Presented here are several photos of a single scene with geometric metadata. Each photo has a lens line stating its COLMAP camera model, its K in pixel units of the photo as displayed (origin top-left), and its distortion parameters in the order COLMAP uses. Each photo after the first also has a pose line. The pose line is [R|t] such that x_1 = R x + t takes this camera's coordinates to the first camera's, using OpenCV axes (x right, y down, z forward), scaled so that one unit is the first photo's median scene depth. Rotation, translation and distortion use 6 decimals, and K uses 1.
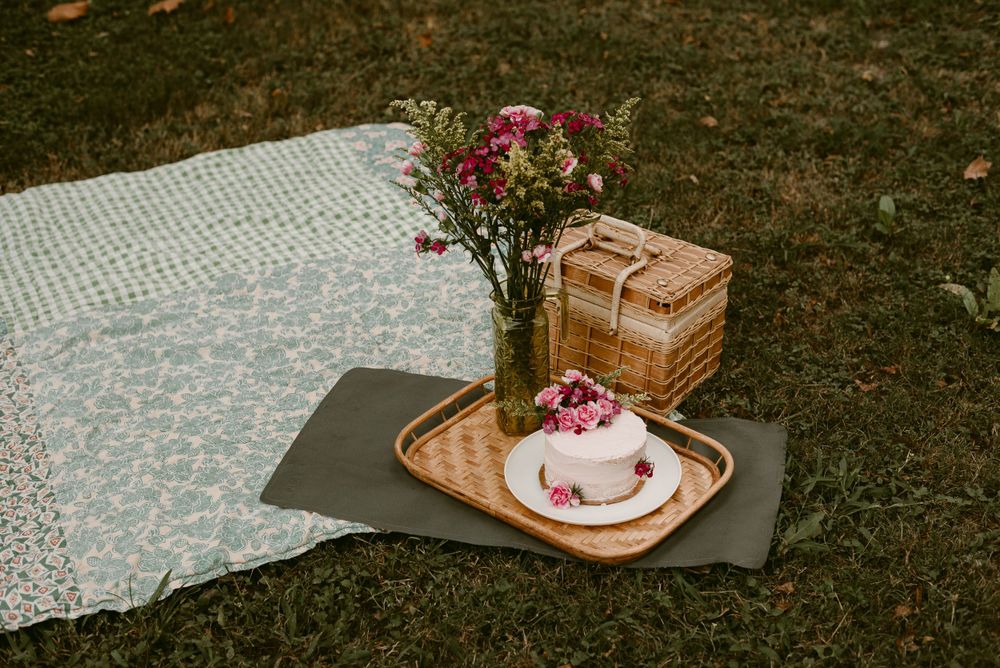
lens RADIAL K [[1444.8, 0, 500.0], [0, 1444.8, 334.0], [0, 0, 1]] dist [-0.112616, 0.055567]
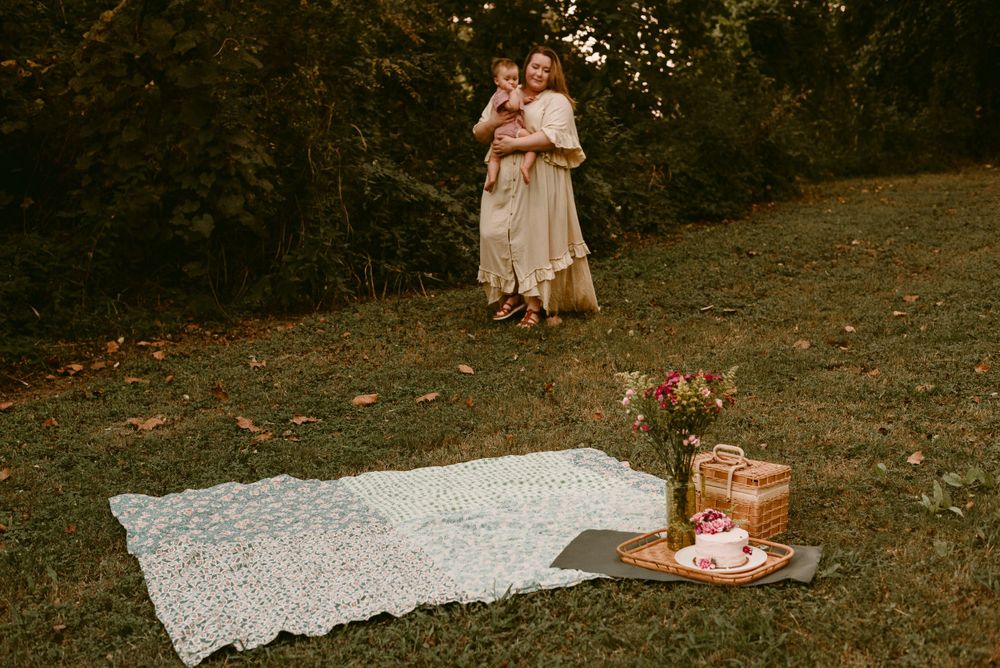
lens RADIAL K [[1444.8, 0, 500.0], [0, 1444.8, 334.0], [0, 0, 1]] dist [-0.112616, 0.055567]
pose [[0.998179, -0.002144, -0.060286, -0.106772], [-0.019944, 0.931441, -0.363346, 0.488409], [0.056932, 0.363886, 0.929702, -0.855077]]
